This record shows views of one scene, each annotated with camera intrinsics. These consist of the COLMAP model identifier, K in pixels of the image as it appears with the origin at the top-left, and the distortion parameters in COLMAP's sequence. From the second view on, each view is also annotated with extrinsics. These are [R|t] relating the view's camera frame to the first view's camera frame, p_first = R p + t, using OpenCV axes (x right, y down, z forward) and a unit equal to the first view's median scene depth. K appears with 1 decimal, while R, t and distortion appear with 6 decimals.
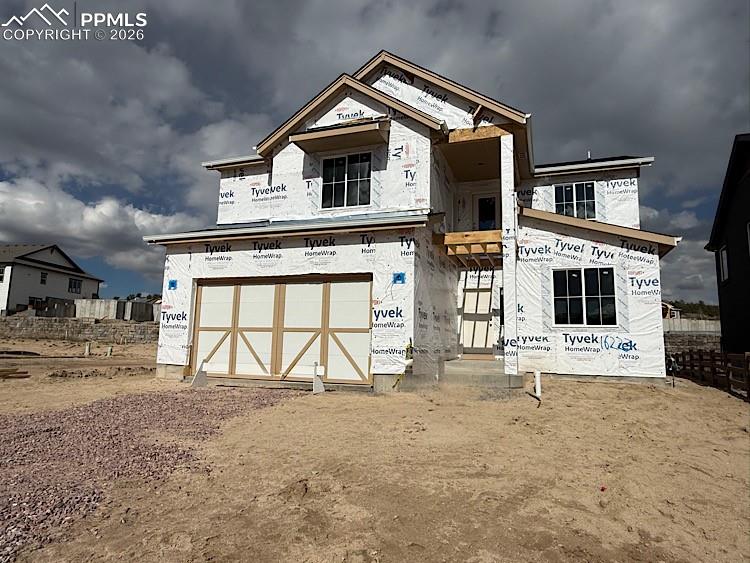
lens RADIAL K [[481.4, 0, 373.4], [0, 481.4, 280.9], [0, 0, 1]] dist [-0.002961, 0.001995]
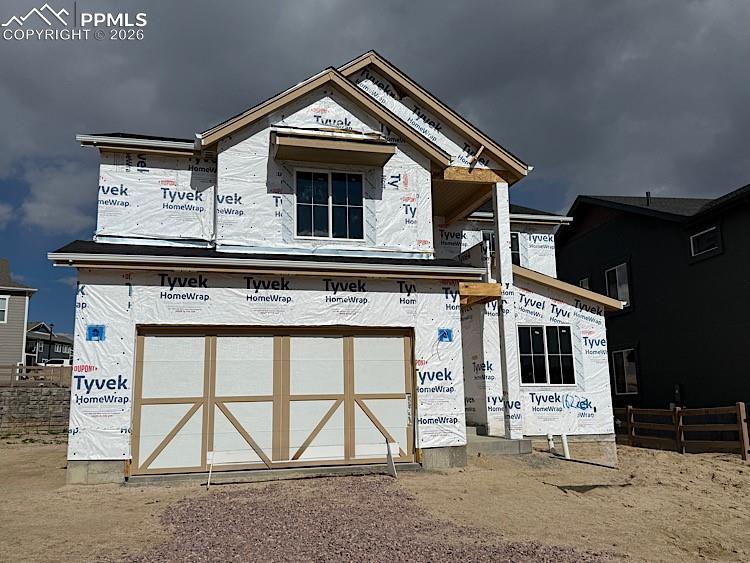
lens RADIAL K [[696.2, 0, 374.6], [0, 696.2, 284.5], [0, 0, 1]] dist [0.093484, 0.000000]
pose [[0.813313, 0.062163, 0.578497, -0.686227], [-0.041397, 0.997939, -0.049034, -0.026078], [-0.580352, 0.015932, 0.814210, 0.032961]]
